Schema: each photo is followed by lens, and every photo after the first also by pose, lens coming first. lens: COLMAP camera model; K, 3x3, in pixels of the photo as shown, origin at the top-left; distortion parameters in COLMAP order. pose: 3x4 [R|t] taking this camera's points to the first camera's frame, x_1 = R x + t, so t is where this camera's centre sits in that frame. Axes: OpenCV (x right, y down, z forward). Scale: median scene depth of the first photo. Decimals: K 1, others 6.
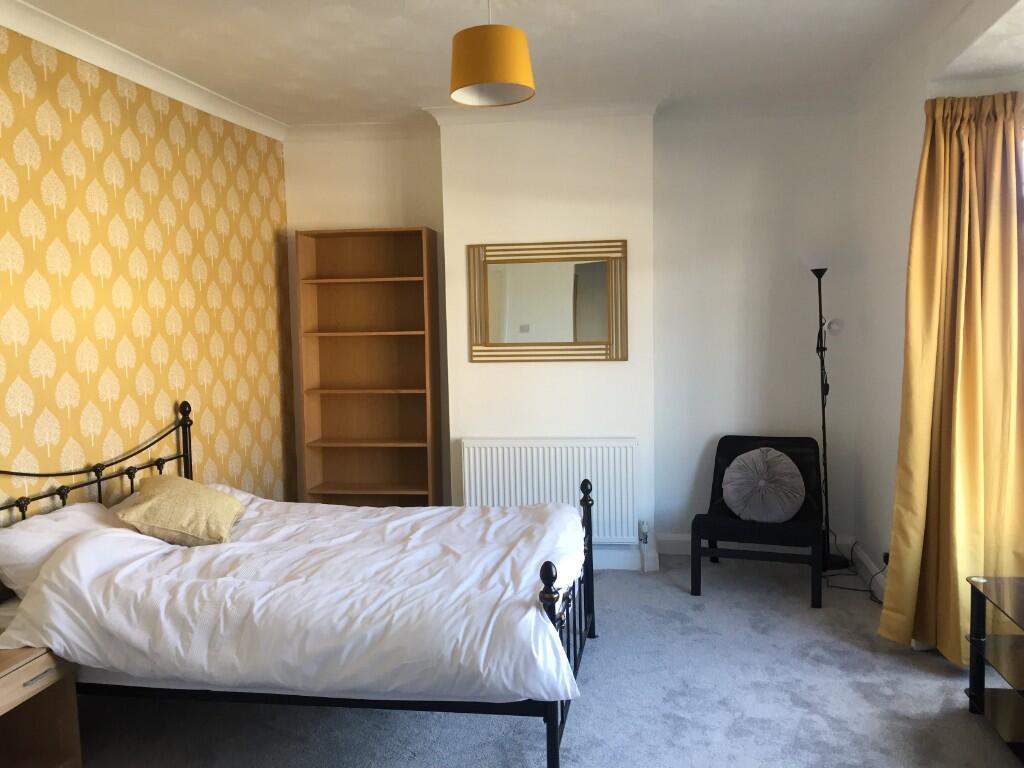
lens RADIAL K [[880.2, 0, 512.0], [0, 880.2, 384.0], [0, 0, 1]] dist [0.100243, -0.004527]
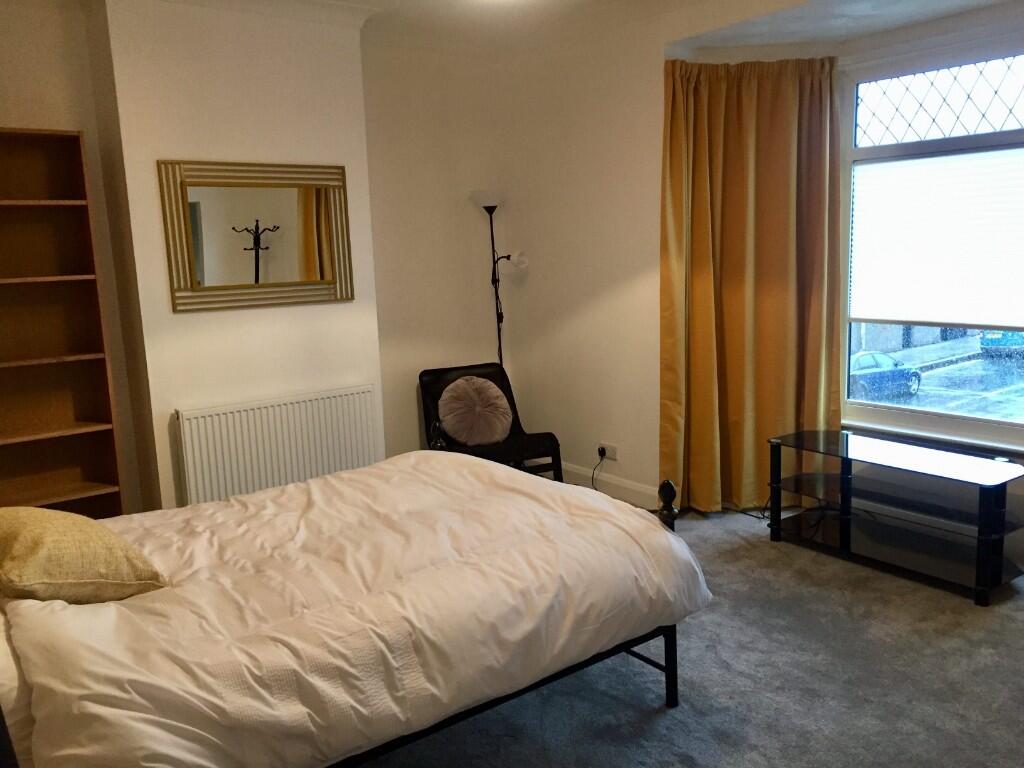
lens RADIAL K [[880.2, 0, 512.0], [0, 880.2, 384.0], [0, 0, 1]] dist [0.100243, -0.004527]
pose [[0.698144, -0.120223, 0.705792, -0.415589], [0.083312, 0.992745, 0.086693, -0.005534], [-0.711094, -0.001723, 0.703095, 0.229596]]
